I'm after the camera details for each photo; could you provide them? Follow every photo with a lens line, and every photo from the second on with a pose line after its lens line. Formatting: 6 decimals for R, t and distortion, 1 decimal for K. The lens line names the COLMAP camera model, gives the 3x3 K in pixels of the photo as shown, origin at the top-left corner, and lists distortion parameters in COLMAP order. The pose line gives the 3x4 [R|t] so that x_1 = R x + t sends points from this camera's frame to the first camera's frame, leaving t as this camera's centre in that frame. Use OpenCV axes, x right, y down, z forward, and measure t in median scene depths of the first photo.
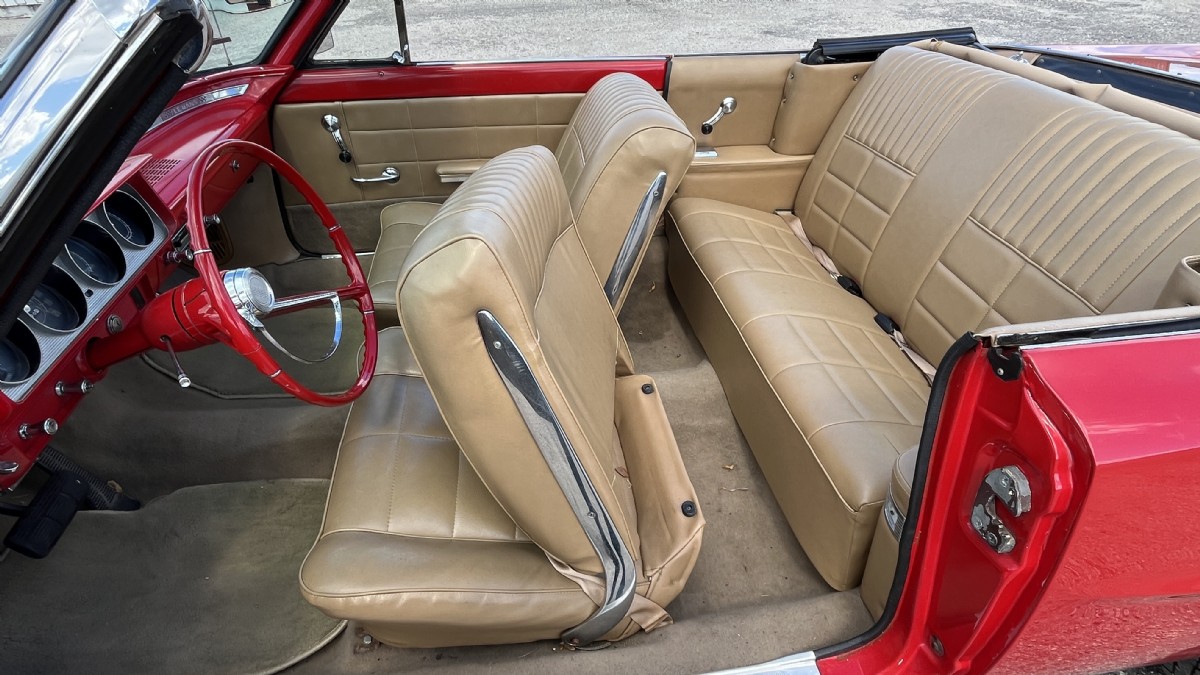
lens RADIAL K [[654.2, 0, 603.9], [0, 654.2, 333.4], [0, 0, 1]] dist [-0.004927, -0.000575]
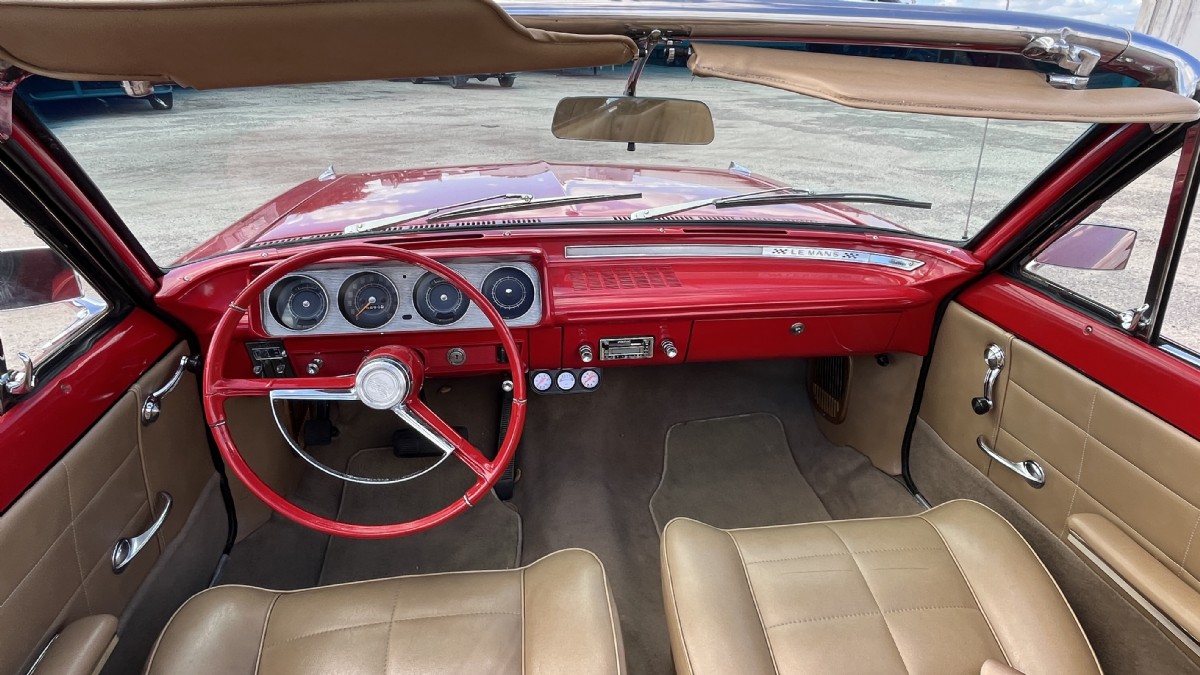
lens RADIAL K [[654.2, 0, 590.2], [0, 654.2, 337.5], [0, 0, 1]] dist [-0.004927, -0.000575]
pose [[-0.016377, 0.418322, -0.908151, 0.170116], [-0.572217, 0.740907, 0.351603, -0.331008], [0.819938, 0.525418, 0.227237, 0.506850]]
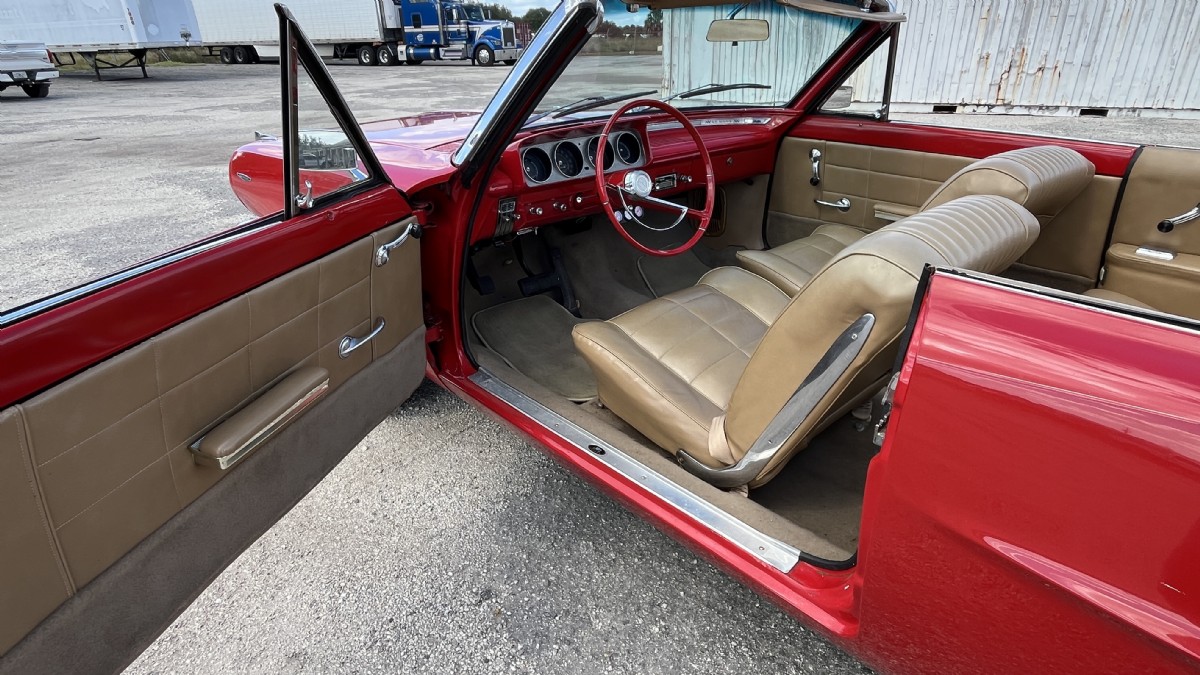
lens RADIAL K [[654.2, 0, 600.2], [0, 654.2, 335.2], [0, 0, 1]] dist [-0.004927, -0.000575]
pose [[0.566902, 0.342910, -0.749022, 0.461467], [-0.458350, 0.886806, 0.059083, 0.127919], [0.684498, 0.309820, 0.659905, -0.075772]]
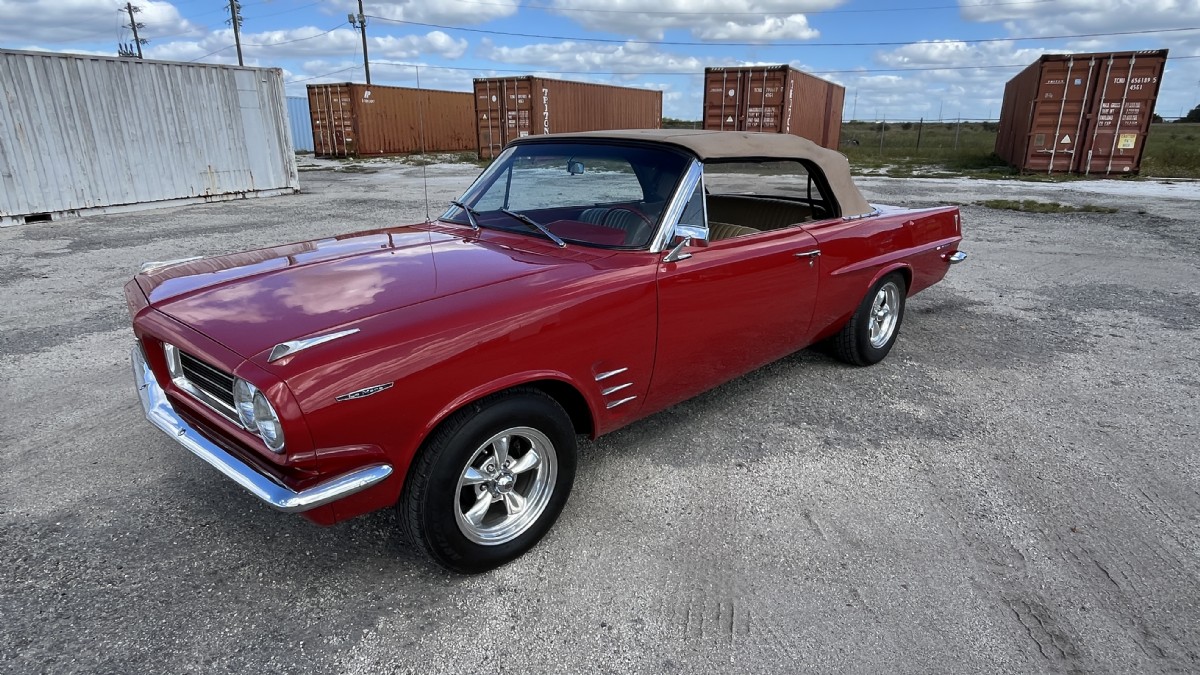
lens RADIAL K [[654.2, 0, 597.9], [0, 654.2, 336.6], [0, 0, 1]] dist [-0.004927, -0.000575]
pose [[0.820134, -0.168281, 0.546865, -1.248674], [0.319503, 0.927571, -0.193727, 0.463261], [-0.474655, 0.333607, 0.814499, -0.724005]]
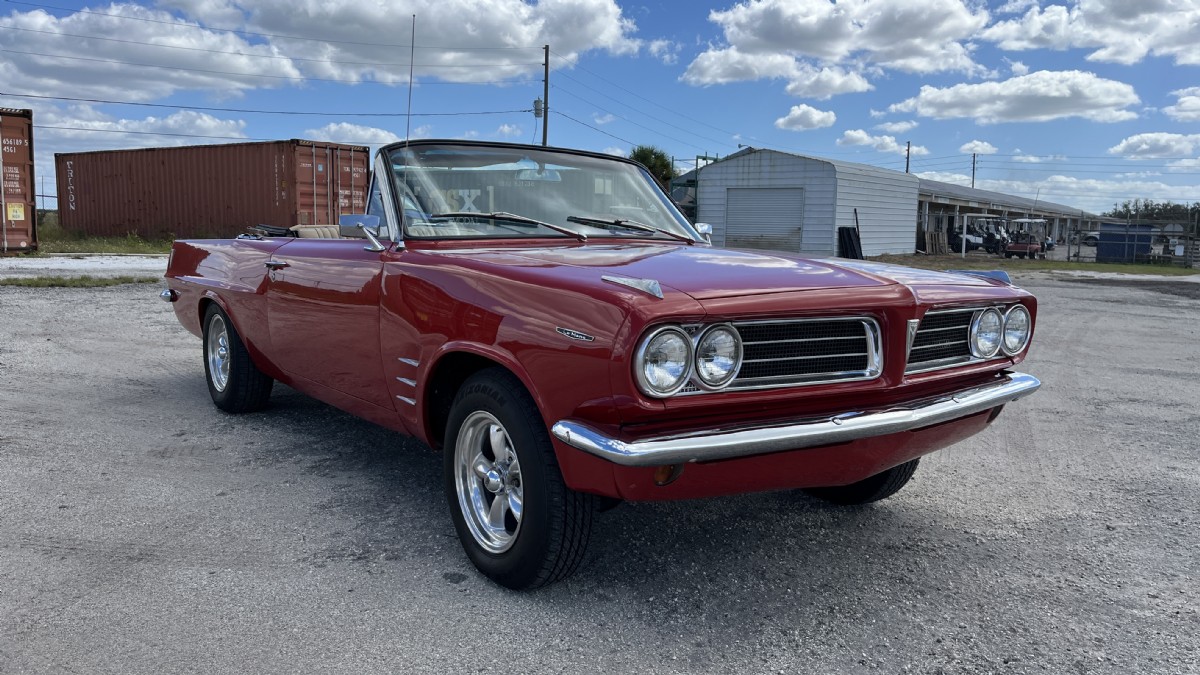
lens RADIAL K [[902.5, 0, 608.4], [0, 902.5, 341.4], [0, 0, 1]] dist [0.054265, -0.076247]
pose [[-0.470390, -0.110006, 0.875575, -2.248712], [0.479845, 0.800810, 0.358402, -0.674748], [-0.740596, 0.588729, -0.323907, 1.342284]]
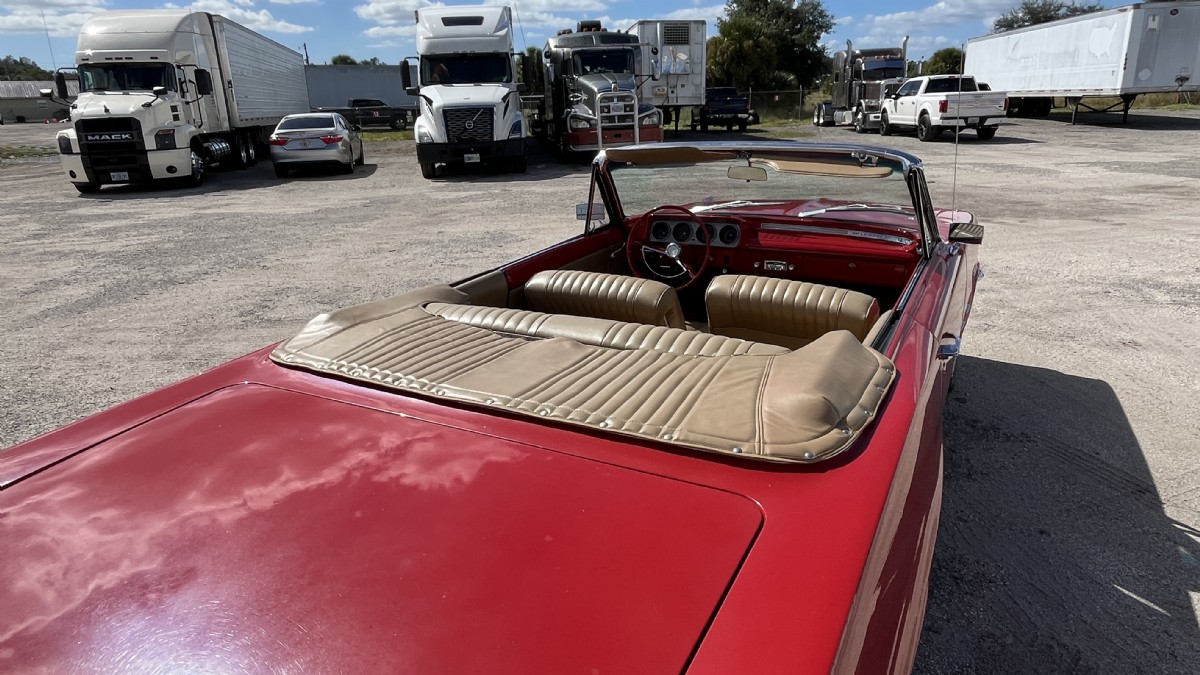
lens RADIAL K [[744.9, 0, 594.3], [0, 744.9, 343.3], [0, 0, 1]] dist [-0.003975, -0.002168]
pose [[-0.601349, 0.276734, -0.749531, 1.313338], [-0.421367, 0.687199, 0.591783, -0.898376], [0.678844, 0.671696, -0.296640, 1.084554]]
